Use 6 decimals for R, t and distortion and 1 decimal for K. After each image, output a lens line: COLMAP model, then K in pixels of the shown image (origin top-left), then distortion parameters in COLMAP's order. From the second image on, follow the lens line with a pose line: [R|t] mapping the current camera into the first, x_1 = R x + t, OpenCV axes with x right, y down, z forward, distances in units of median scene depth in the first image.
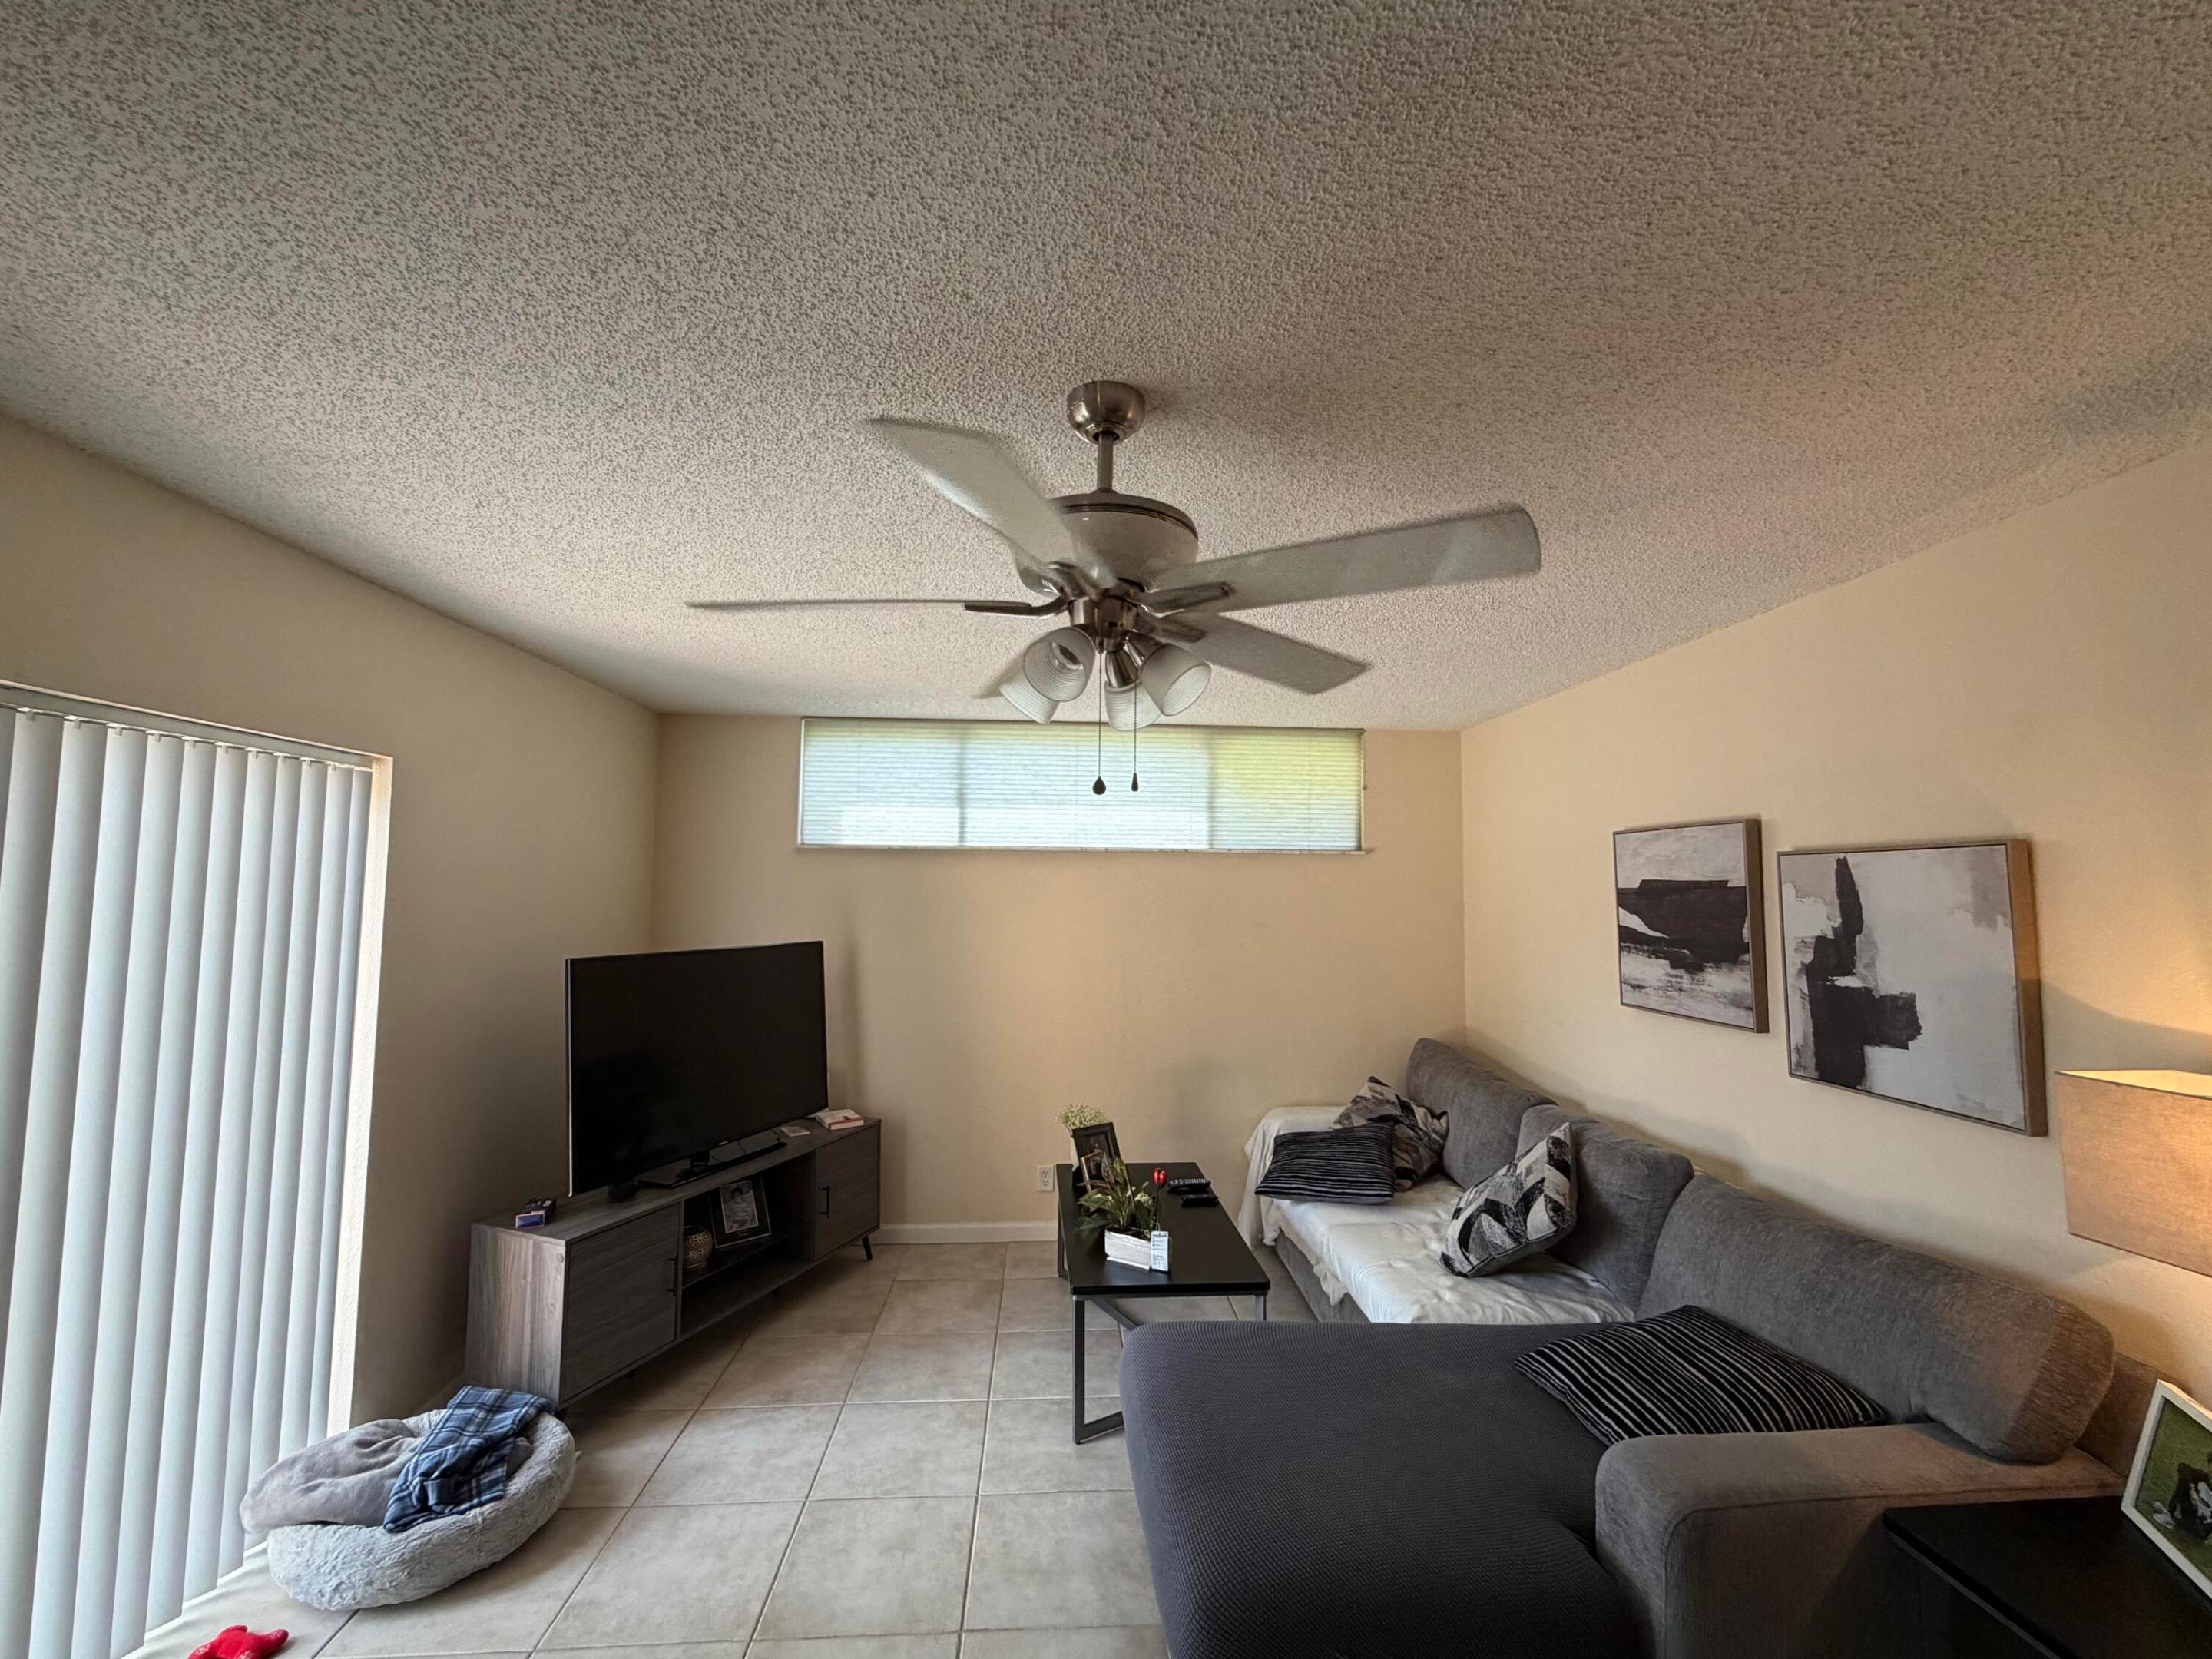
lens RADIAL K [[912.7, 0, 1106.0], [0, 912.7, 829.5], [0, 0, 1]] dist [0.000487, -0.000131]
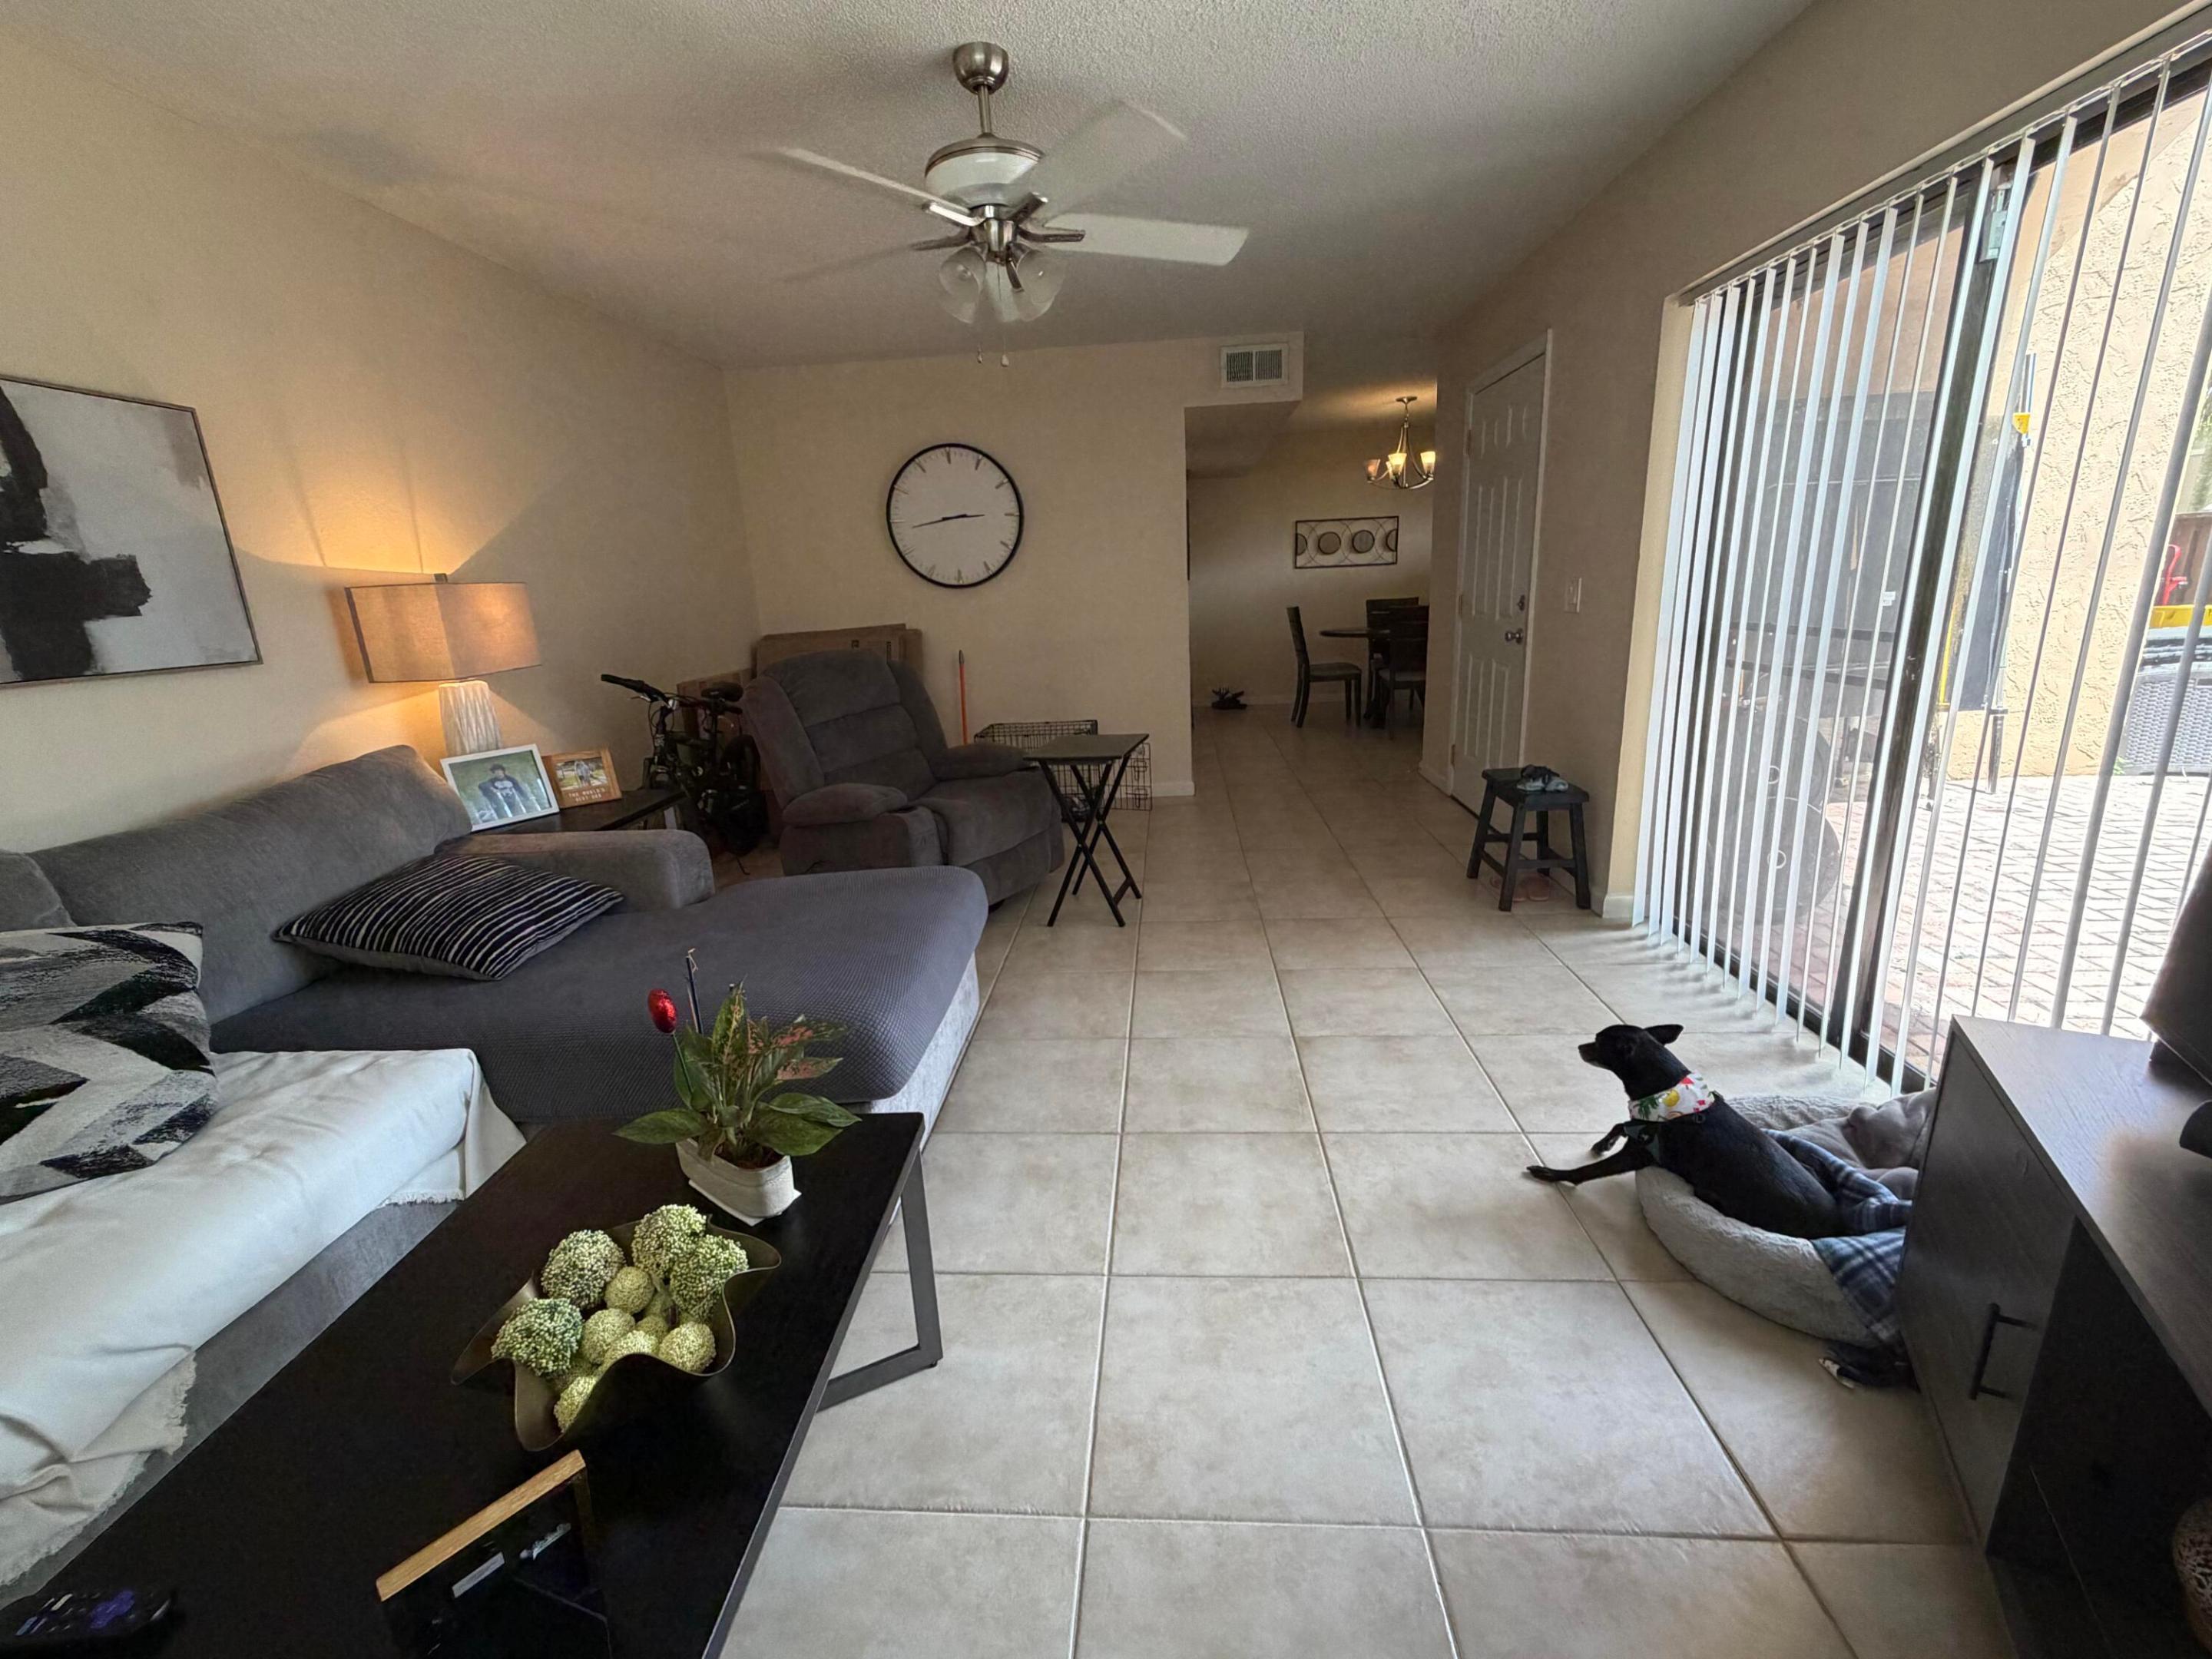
lens RADIAL K [[912.7, 0, 1106.0], [0, 912.7, 829.5], [0, 0, 1]] dist [0.000487, -0.000131]
pose [[-0.990918, 0.005857, 0.134337, -0.213720], [0.032599, 0.979711, 0.197749, 0.242250], [-0.130453, 0.200332, -0.971004, 1.469825]]
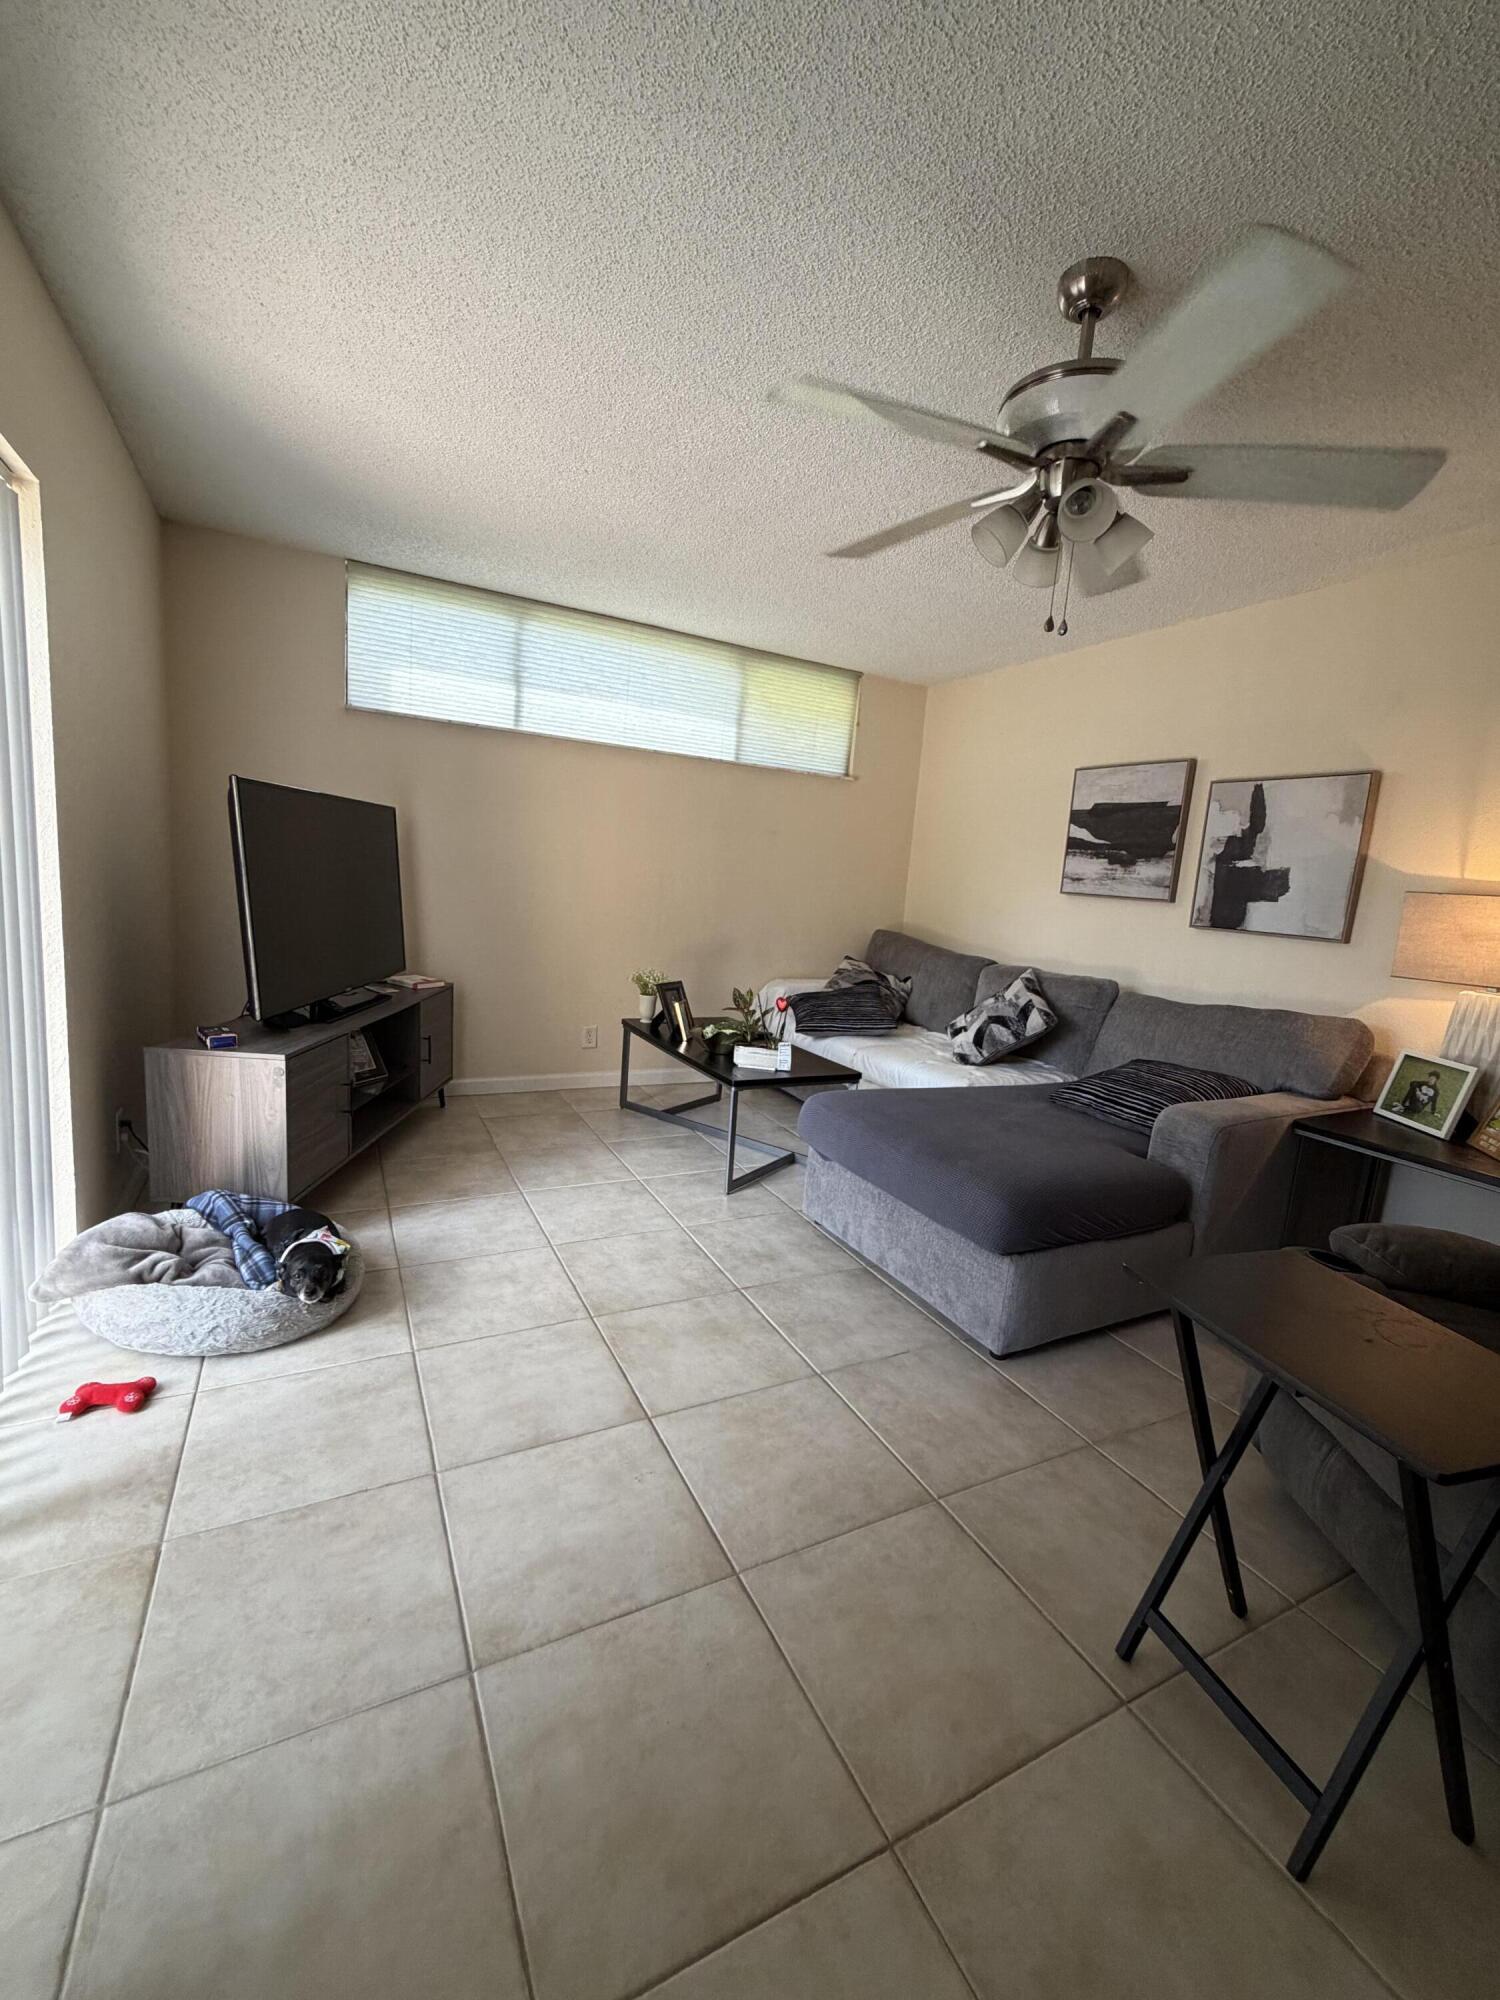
lens RADIAL K [[825.2, 0, 750.0], [0, 825.2, 1000.0], [0, 0, 1]] dist [0.000487, -0.000131]
pose [[0.914843, -0.002125, 0.403805, -0.480387], [-0.093978, 0.971408, 0.218024, 0.140465], [-0.392723, -0.237407, 0.888486, -0.000034]]
